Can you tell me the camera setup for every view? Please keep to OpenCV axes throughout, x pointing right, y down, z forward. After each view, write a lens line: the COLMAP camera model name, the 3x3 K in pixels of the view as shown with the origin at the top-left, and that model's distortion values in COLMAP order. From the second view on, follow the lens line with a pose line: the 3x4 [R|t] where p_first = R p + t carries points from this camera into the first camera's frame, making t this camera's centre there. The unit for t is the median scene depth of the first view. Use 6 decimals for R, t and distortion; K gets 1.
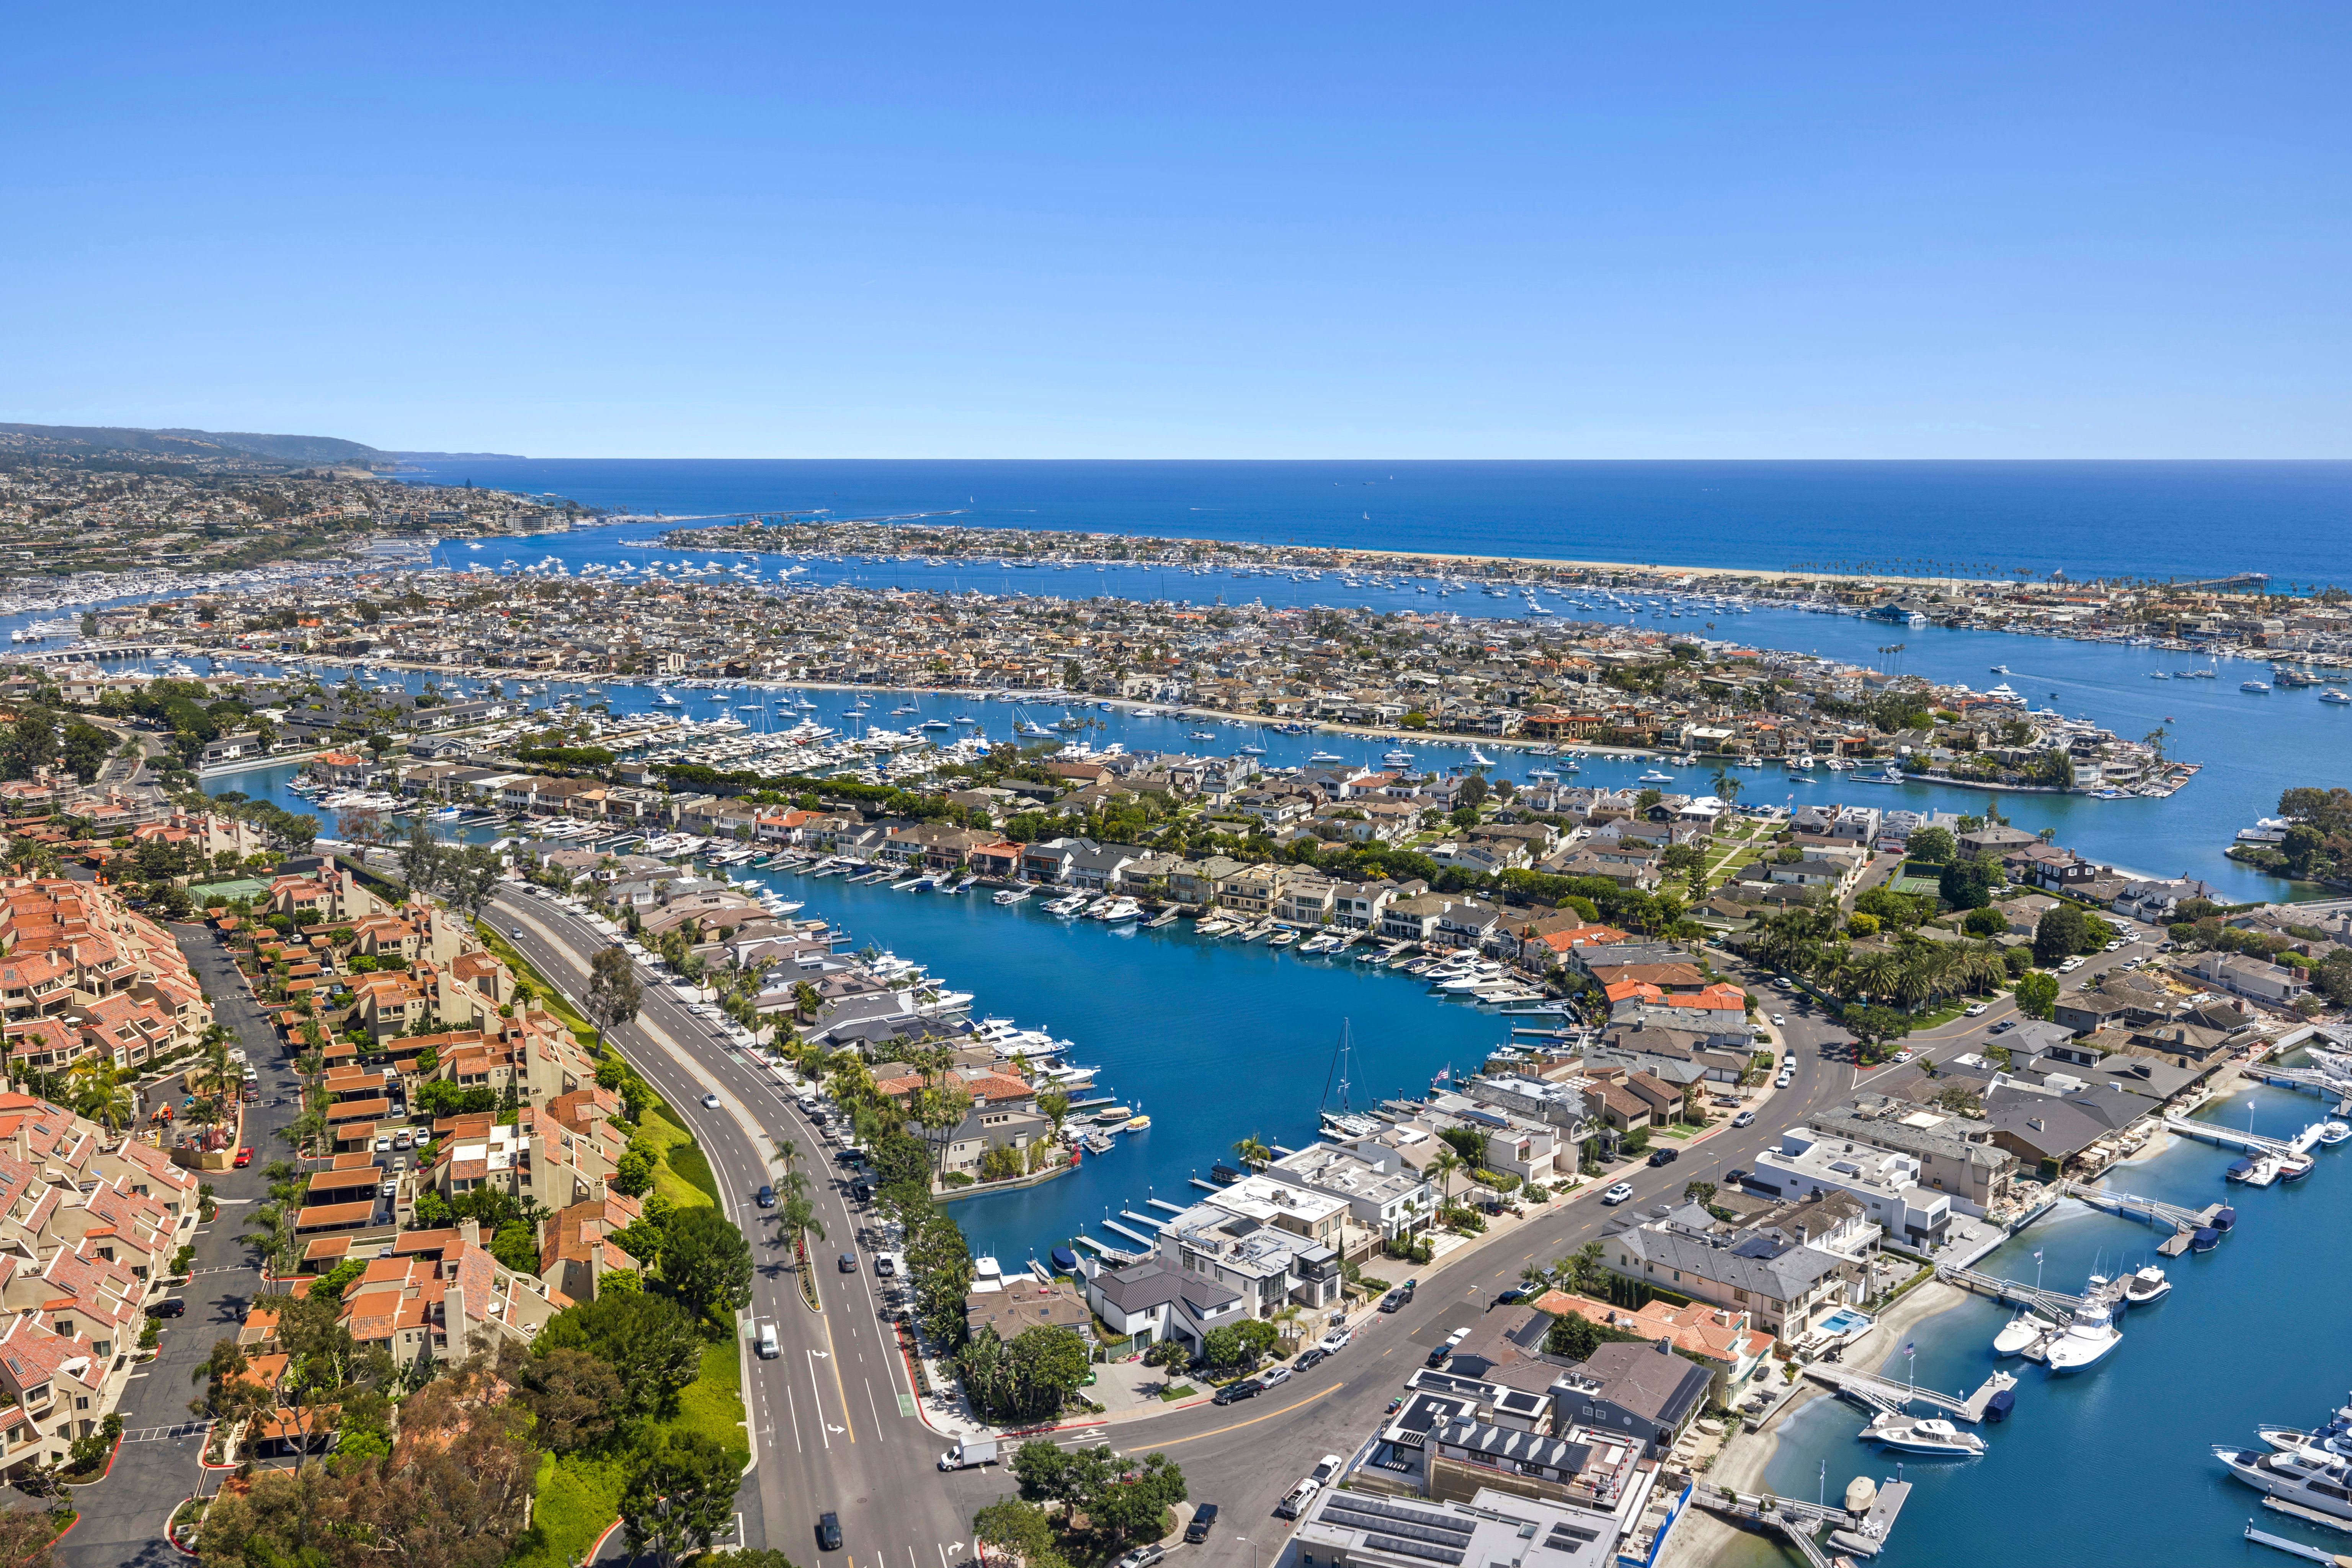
lens RADIAL K [[1857.7, 0, 1176.0], [0, 1857.7, 784.0], [0, 0, 1]] dist [0.005662, -0.000274]
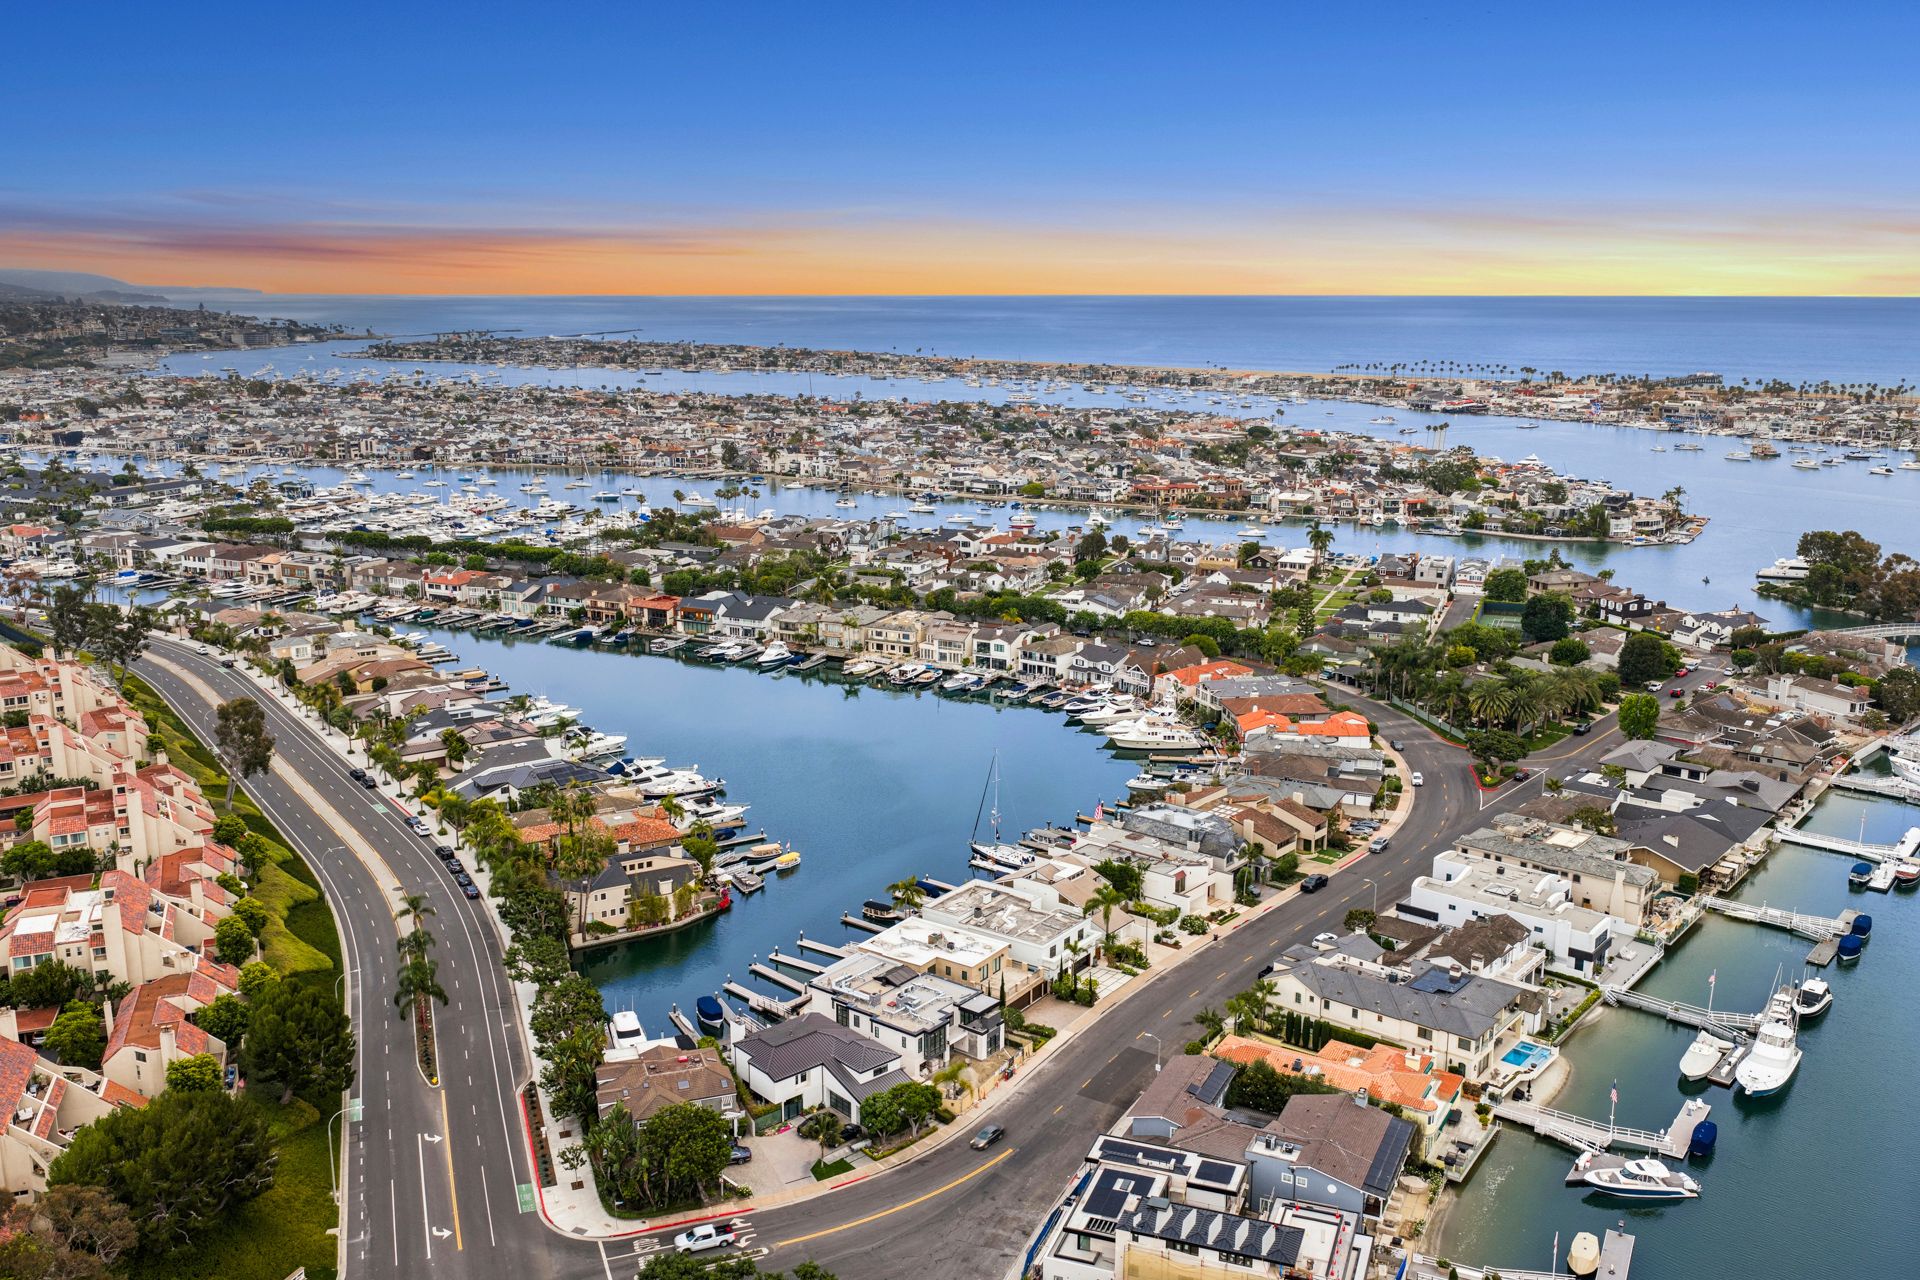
lens RADIAL K [[1516.5, 0, 960.0], [0, 1516.5, 640.0], [0, 0, 1]] dist [0.005662, -0.000274]
pose [[0.995974, -0.016428, 0.088122, 0.001242], [0.012003, 0.998651, 0.050516, 0.022799], [-0.088833, -0.049255, 0.994828, 0.183891]]
